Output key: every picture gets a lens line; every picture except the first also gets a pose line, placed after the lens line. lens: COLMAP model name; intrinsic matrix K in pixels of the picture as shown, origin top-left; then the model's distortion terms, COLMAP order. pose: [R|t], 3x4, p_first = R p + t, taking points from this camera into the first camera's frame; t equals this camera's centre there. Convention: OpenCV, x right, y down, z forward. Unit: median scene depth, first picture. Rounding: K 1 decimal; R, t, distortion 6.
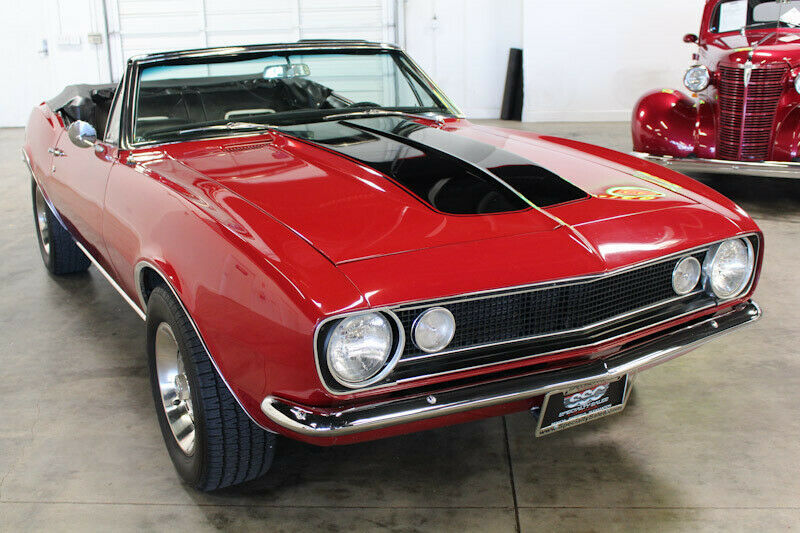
lens RADIAL K [[832.3, 0, 389.0], [0, 832.3, 241.8], [0, 0, 1]] dist [-0.089554, 0.000000]
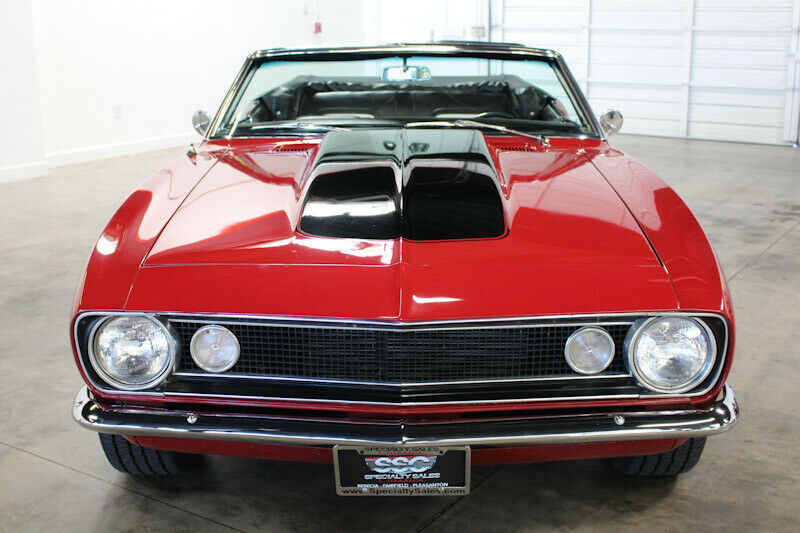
lens RADIAL K [[873.6, 0, 389.6], [0, 873.6, 218.8], [0, 0, 1]] dist [-0.007739, 0.000000]
pose [[0.884900, 0.125727, -0.448492, 0.592485], [-0.141077, 0.989998, -0.000824, -0.061446], [0.443903, 0.064001, 0.893787, 0.164753]]
